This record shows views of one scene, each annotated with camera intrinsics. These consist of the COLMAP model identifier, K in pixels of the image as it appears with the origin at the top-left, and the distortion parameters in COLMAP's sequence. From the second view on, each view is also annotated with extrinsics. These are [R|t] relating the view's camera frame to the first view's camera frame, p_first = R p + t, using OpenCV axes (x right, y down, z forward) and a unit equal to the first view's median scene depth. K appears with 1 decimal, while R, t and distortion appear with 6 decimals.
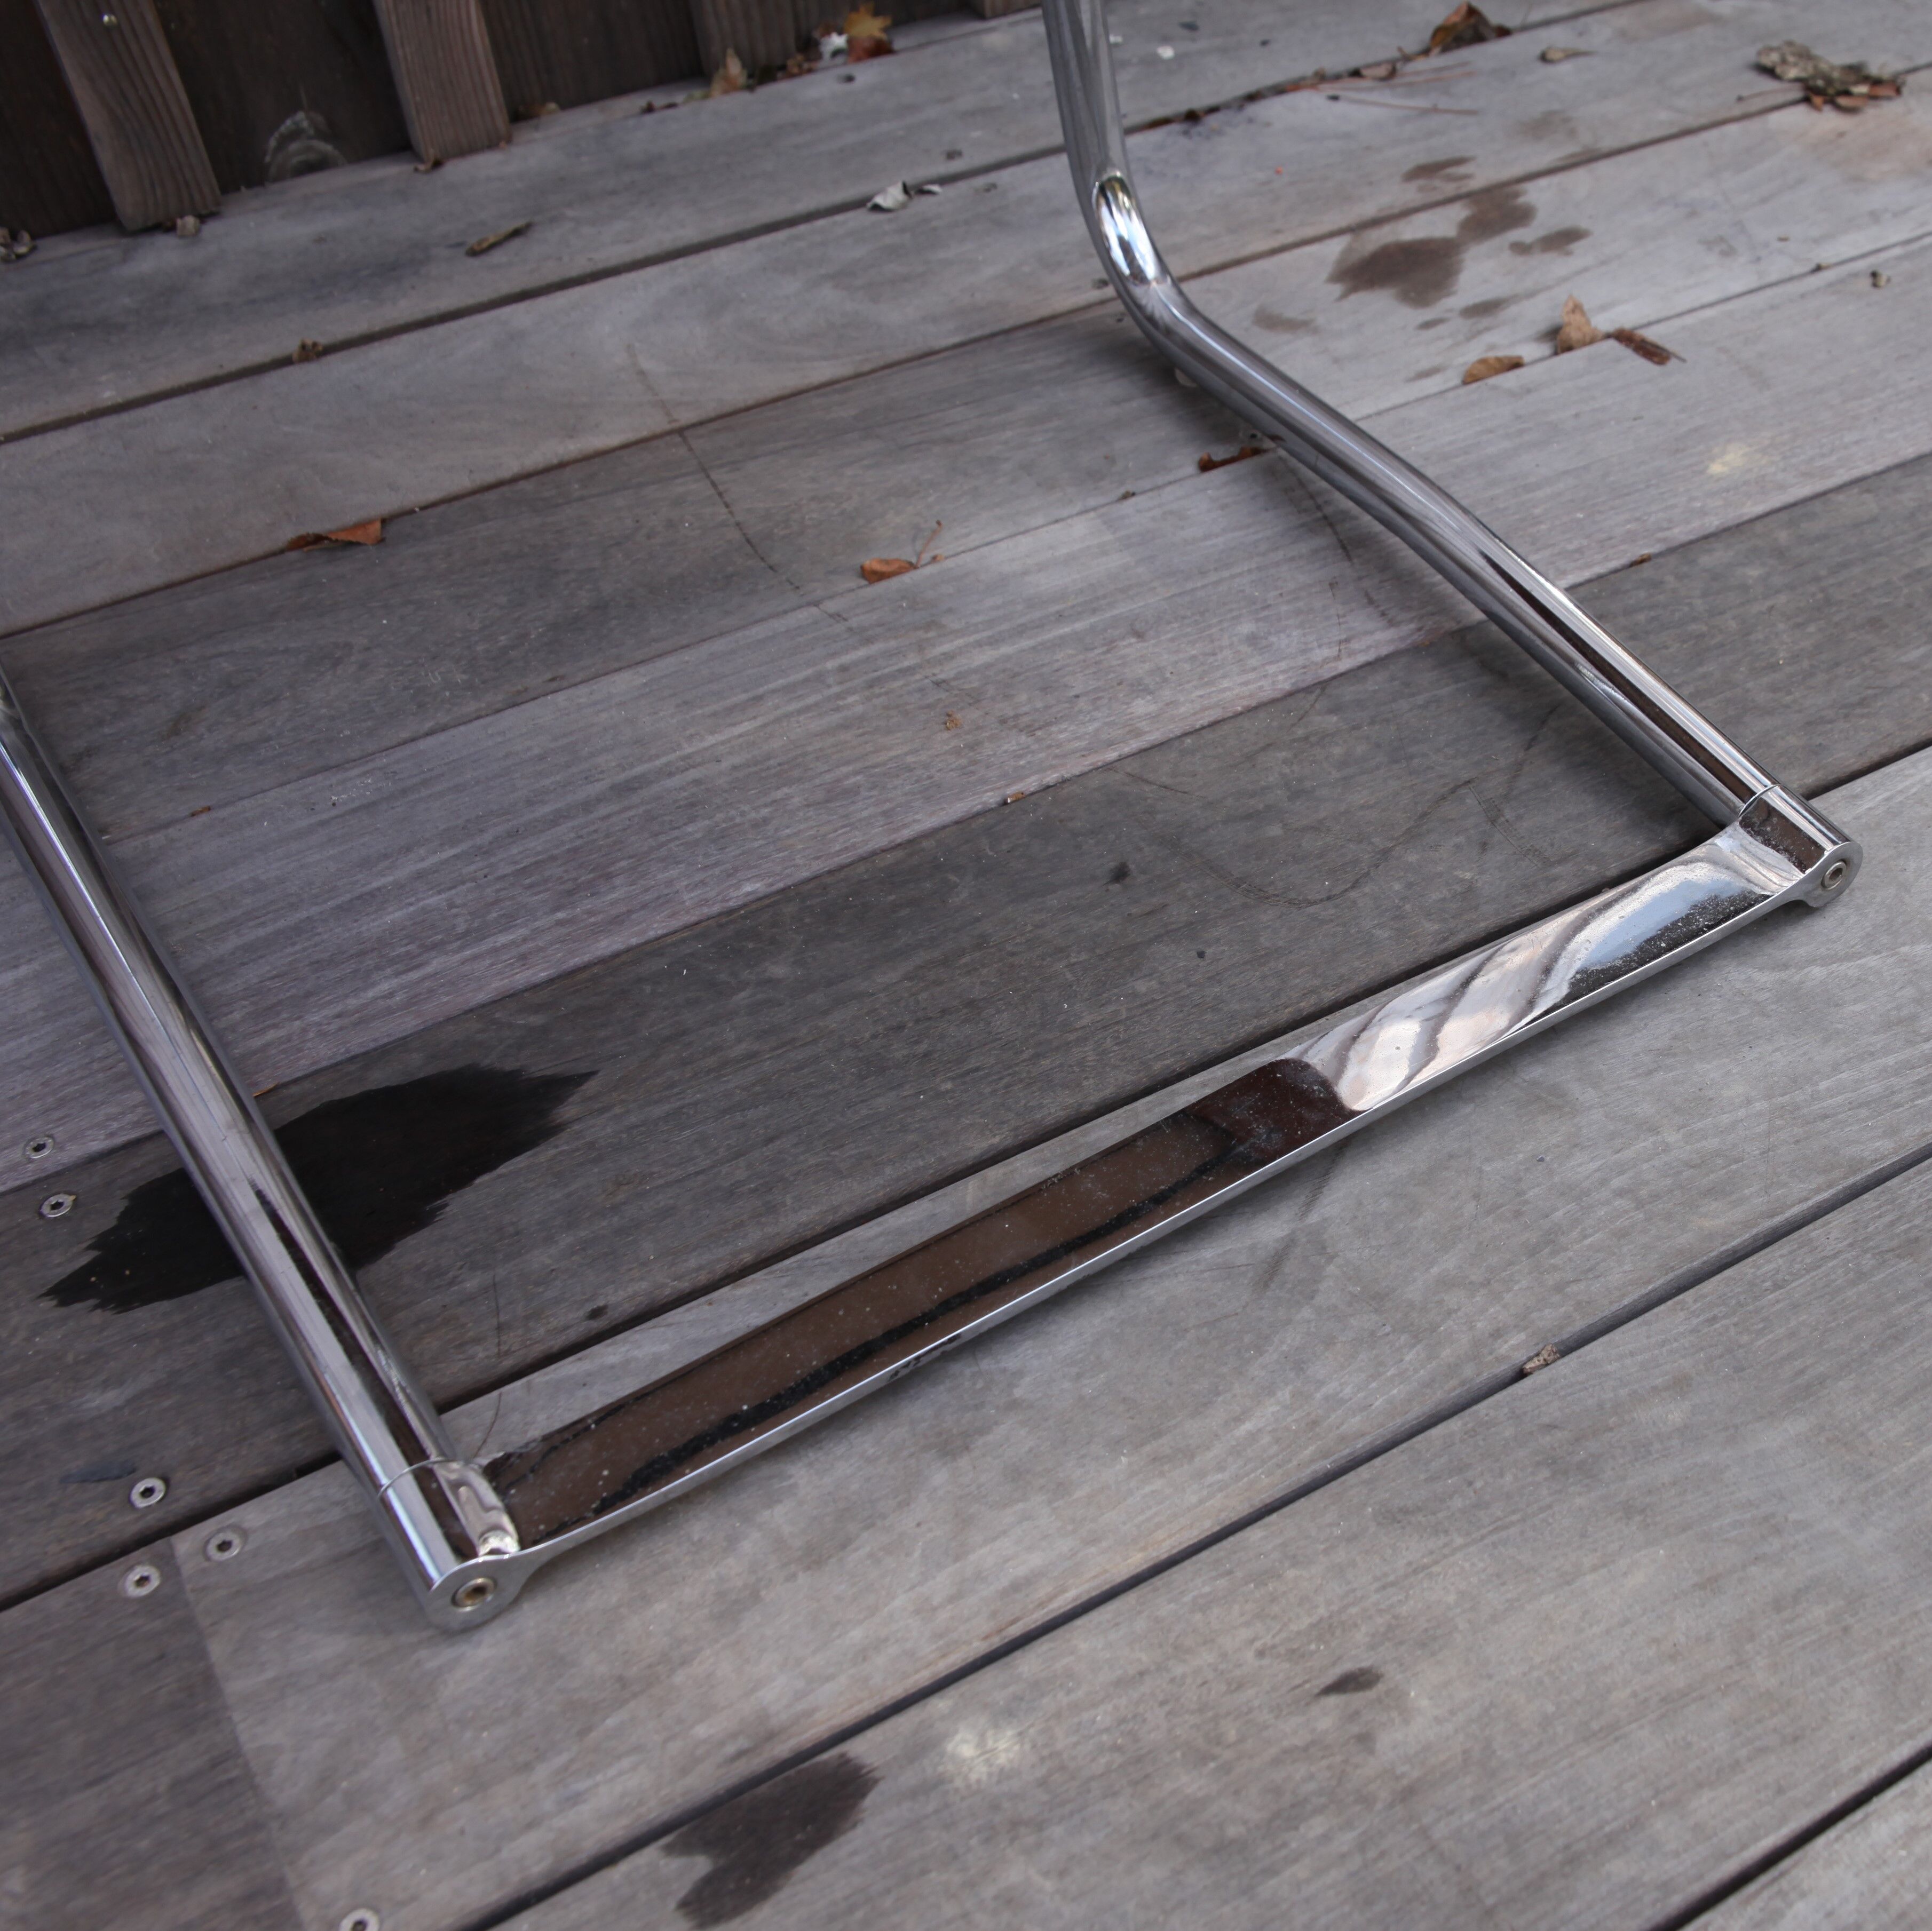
lens RADIAL K [[2467.0, 0, 1449.6], [0, 2467.0, 972.9], [0, 0, 1]] dist [-0.112403, 0.107998]
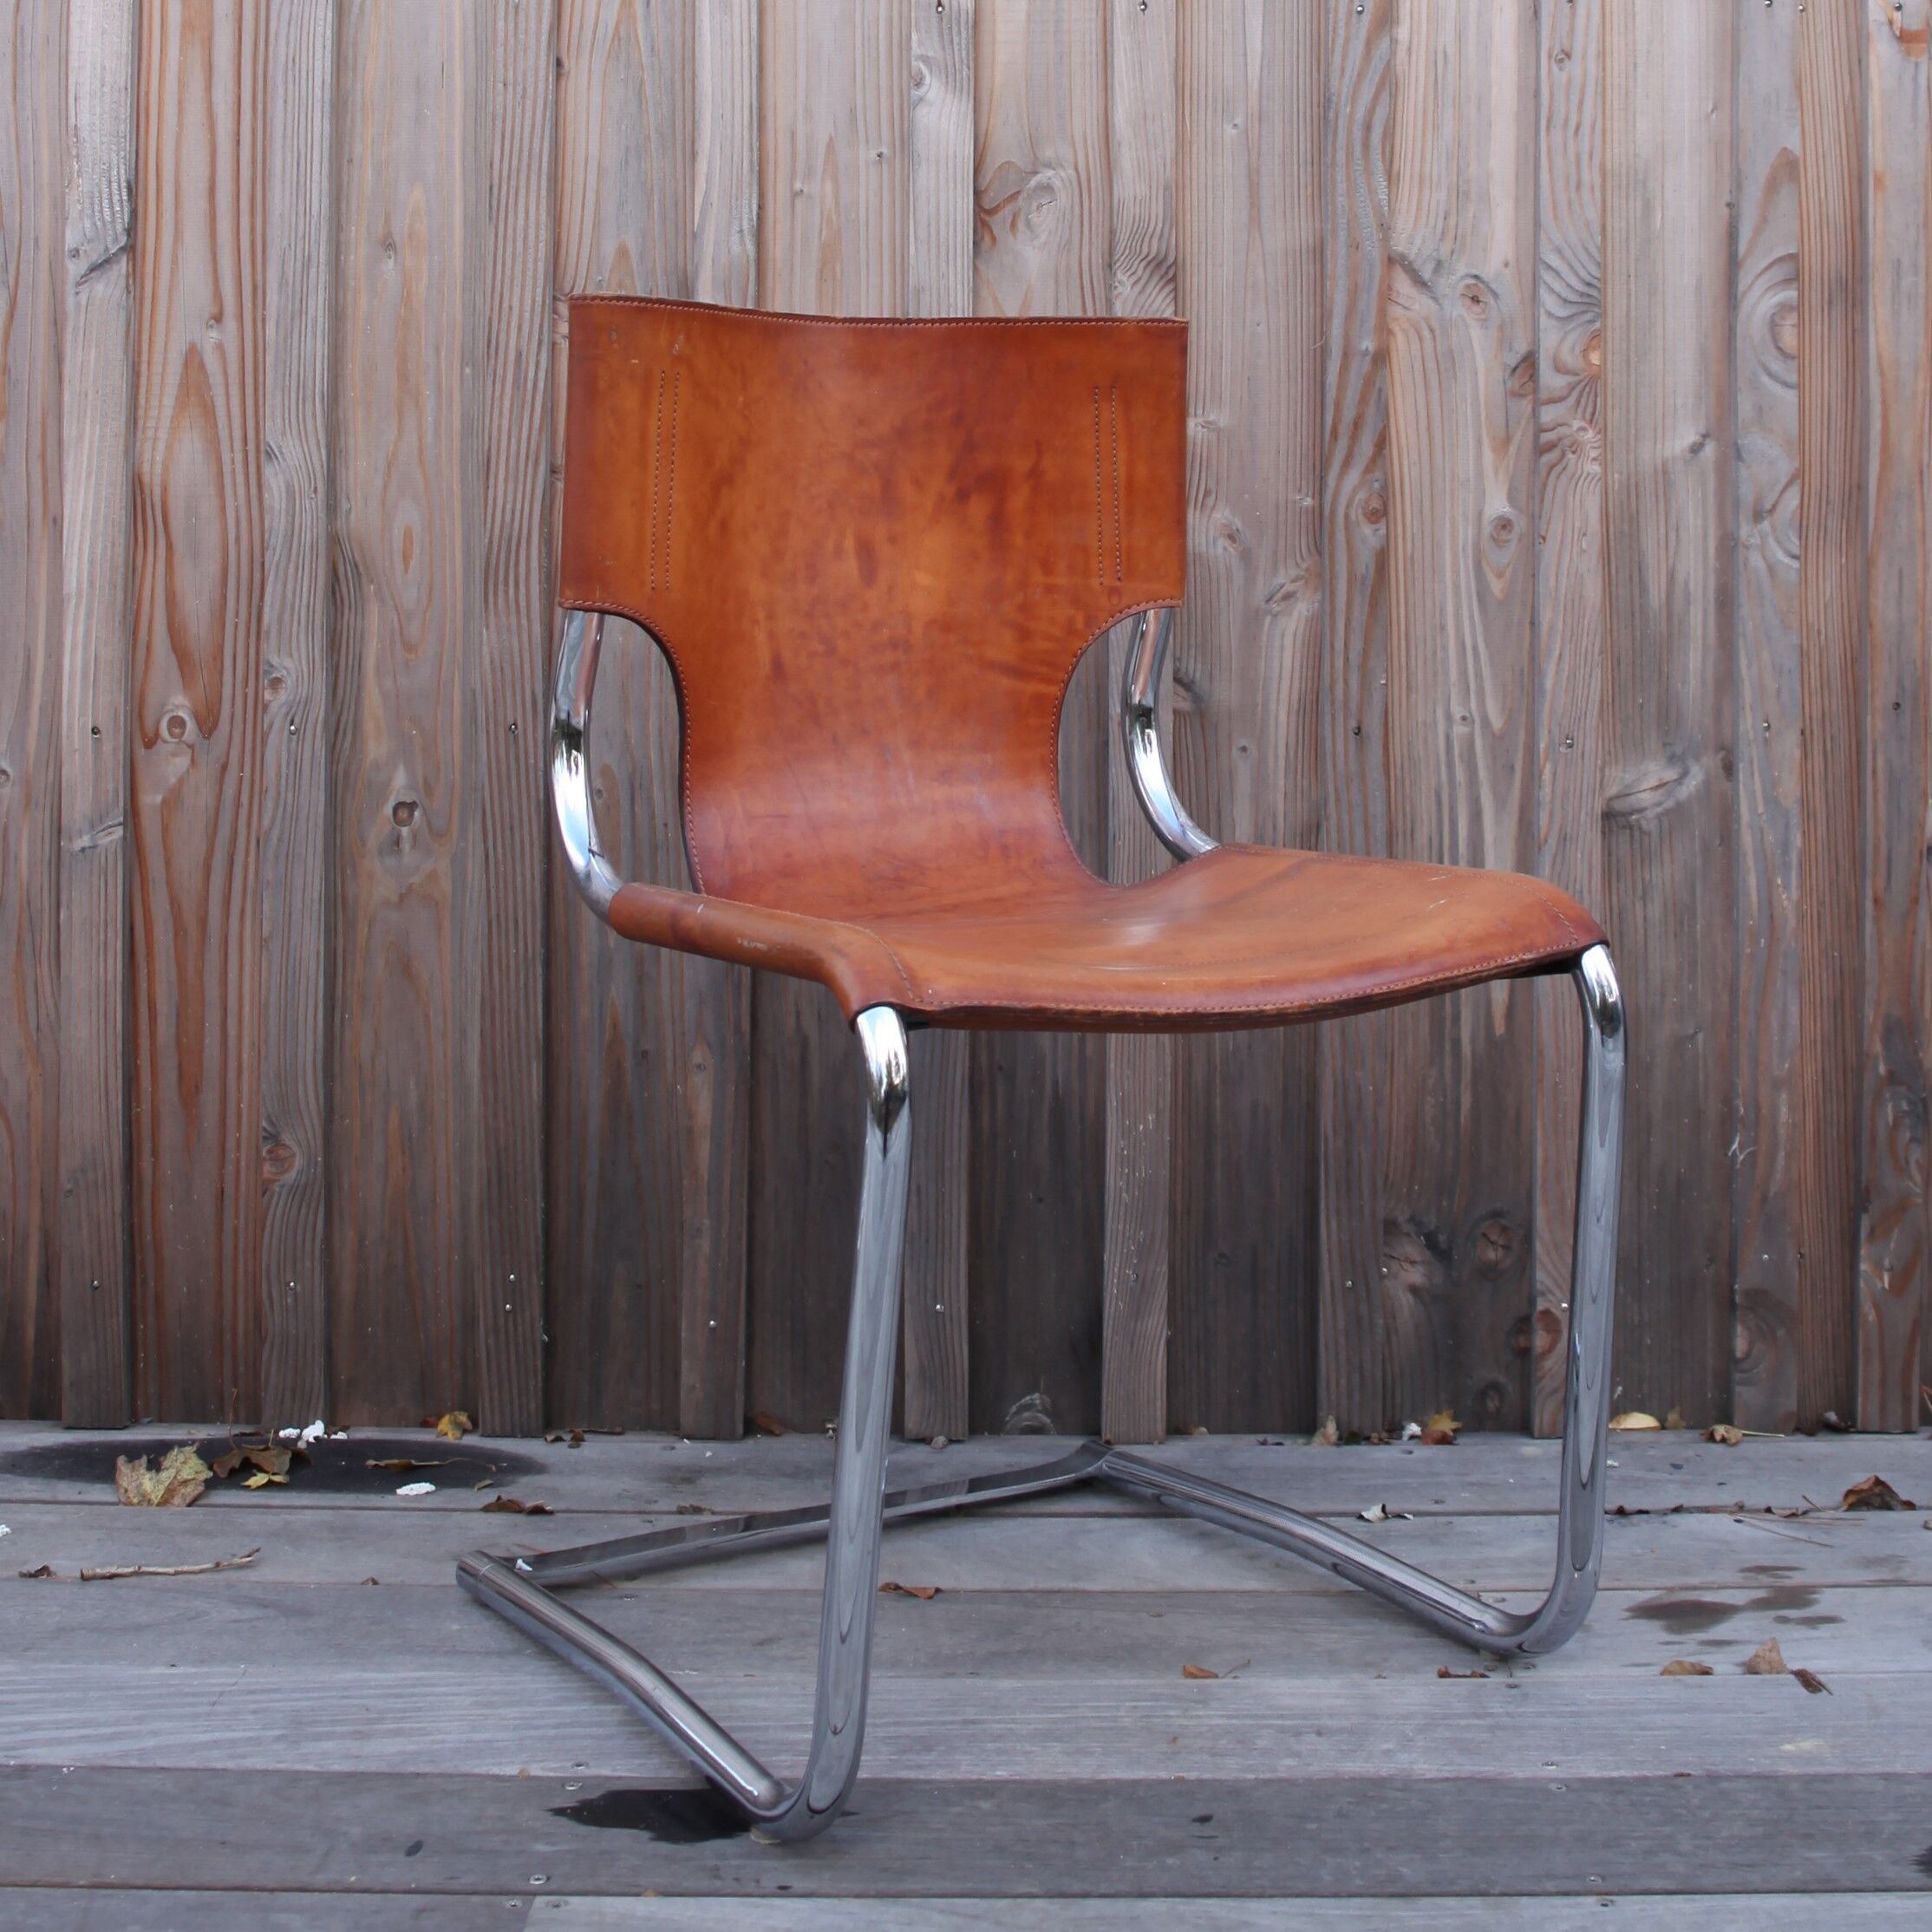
lens RADIAL K [[3294.3, 0, 1060.2], [0, 3294.3, 423.4], [0, 0, 1]] dist [-0.127448, 0.109985]
pose [[0.836632, -0.019160, -0.547430, 0.714670], [-0.370705, 0.715949, -0.591603, 0.440059], [0.403268, 0.697889, 0.591883, -0.666644]]
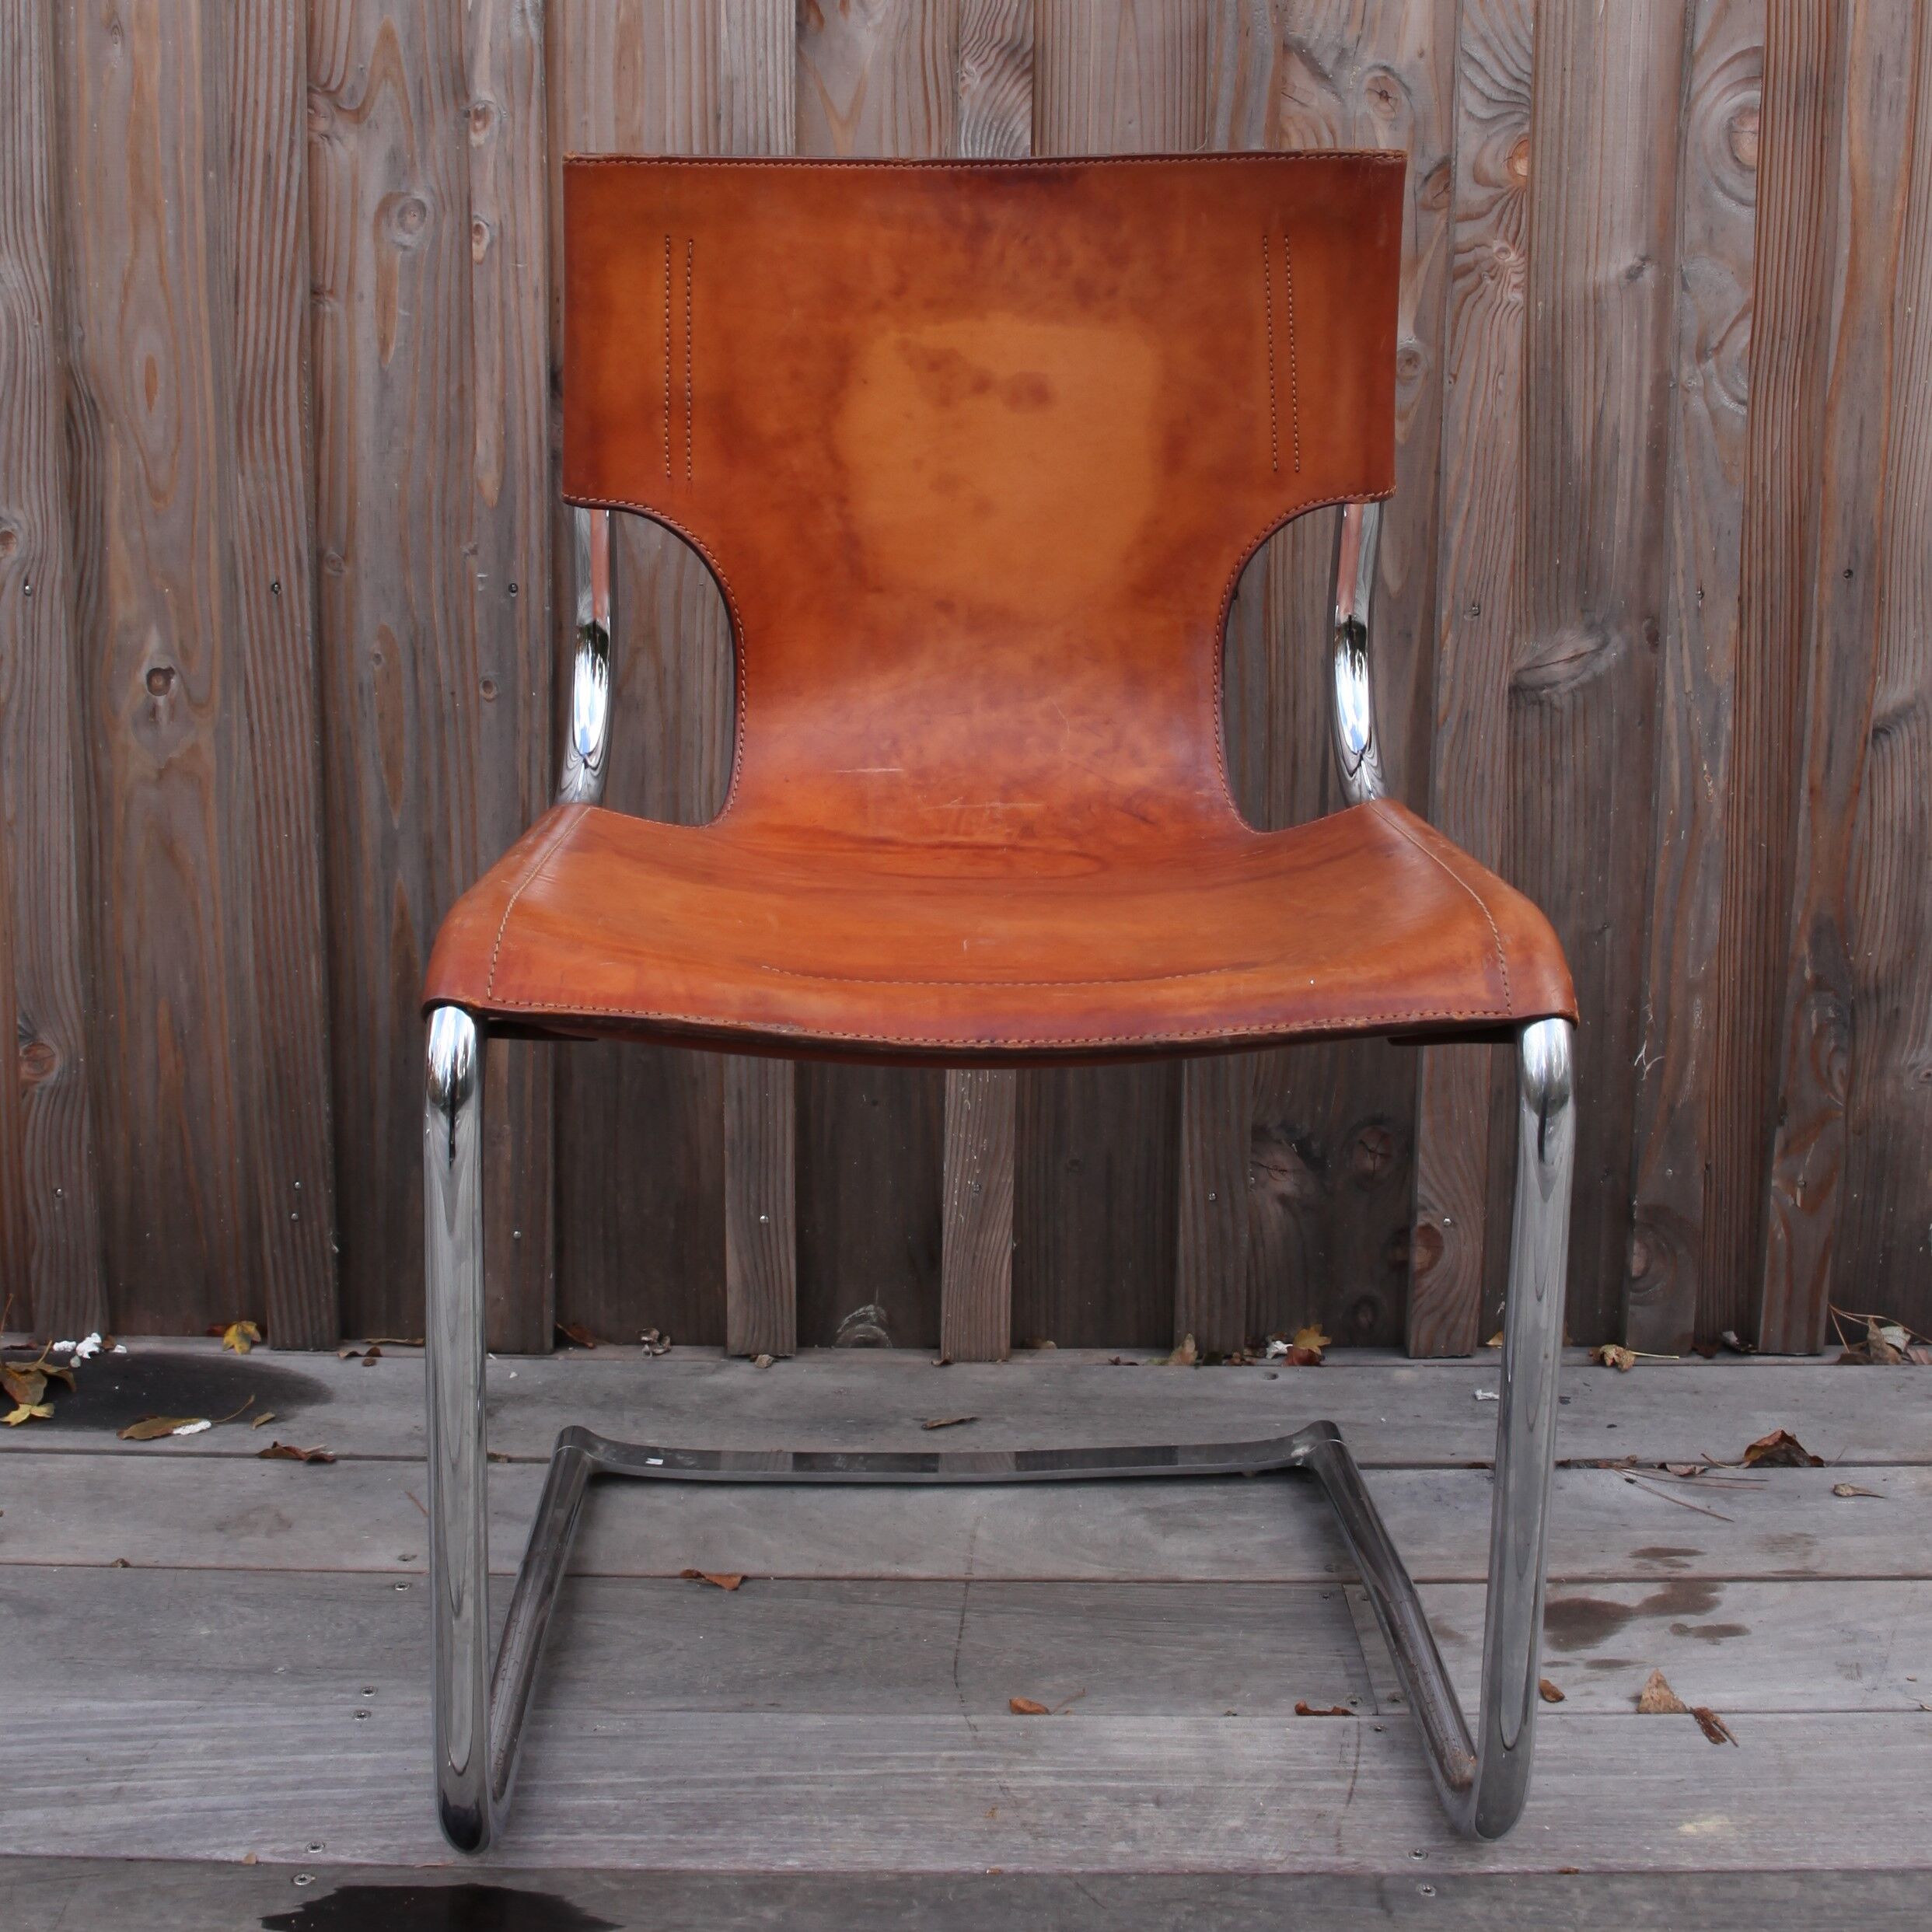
lens RADIAL K [[3017.4, 0, 971.8], [0, 3017.4, 760.6], [0, 0, 1]] dist [-0.119111, 0.086715]
pose [[0.834732, 0.104884, -0.540576, 0.510512], [-0.377400, 0.823837, -0.422920, 0.097924], [0.400989, 0.557038, 0.727266, -0.435866]]
